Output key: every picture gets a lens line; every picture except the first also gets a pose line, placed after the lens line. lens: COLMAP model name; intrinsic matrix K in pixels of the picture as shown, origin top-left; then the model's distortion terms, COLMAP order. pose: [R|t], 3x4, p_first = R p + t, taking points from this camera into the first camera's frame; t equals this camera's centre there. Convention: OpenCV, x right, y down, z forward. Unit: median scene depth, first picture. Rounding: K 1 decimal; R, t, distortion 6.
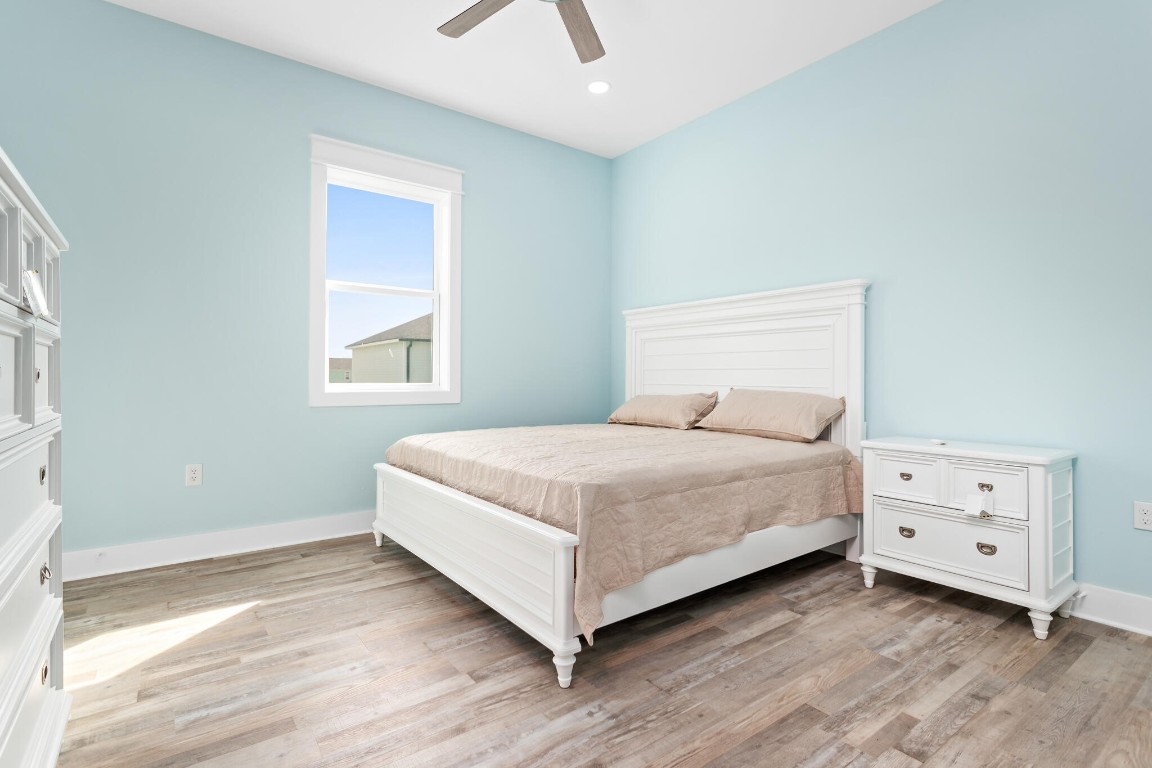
lens RADIAL K [[554.6, 0, 568.5], [0, 554.6, 378.3], [0, 0, 1]] dist [0.000662, 0.000619]
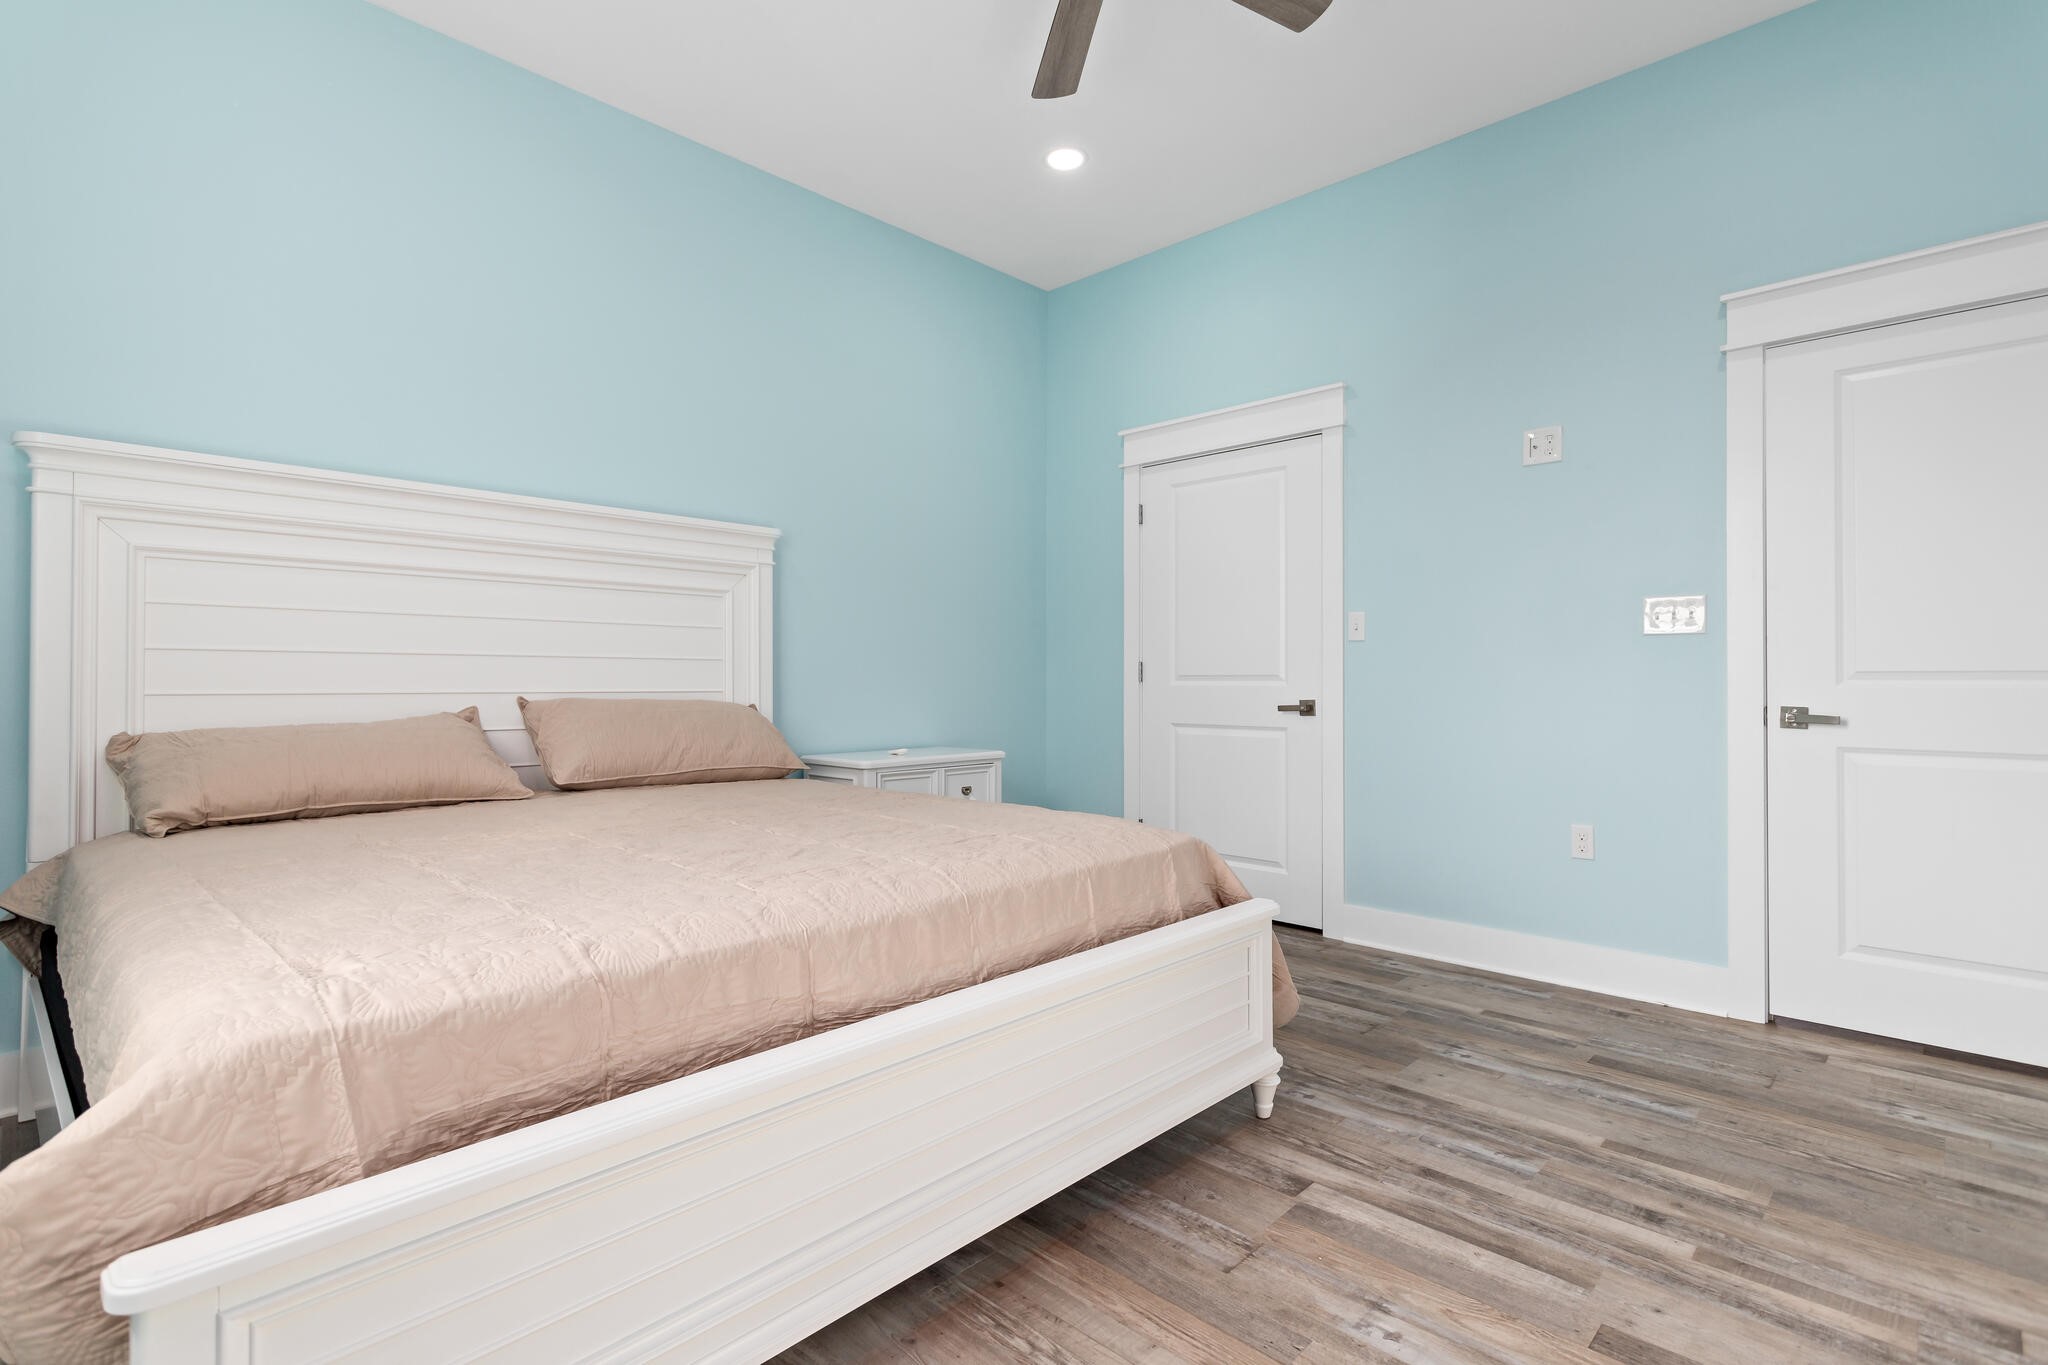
lens RADIAL K [[986.0, 0, 1010.7], [0, 986.0, 672.4], [0, 0, 1]] dist [0.000662, 0.000619]
pose [[-0.170202, 0.003885, 0.985402, -0.937582], [-0.000970, 0.999991, -0.004110, 0.000487], [-0.985409, -0.001655, -0.170197, 1.211973]]
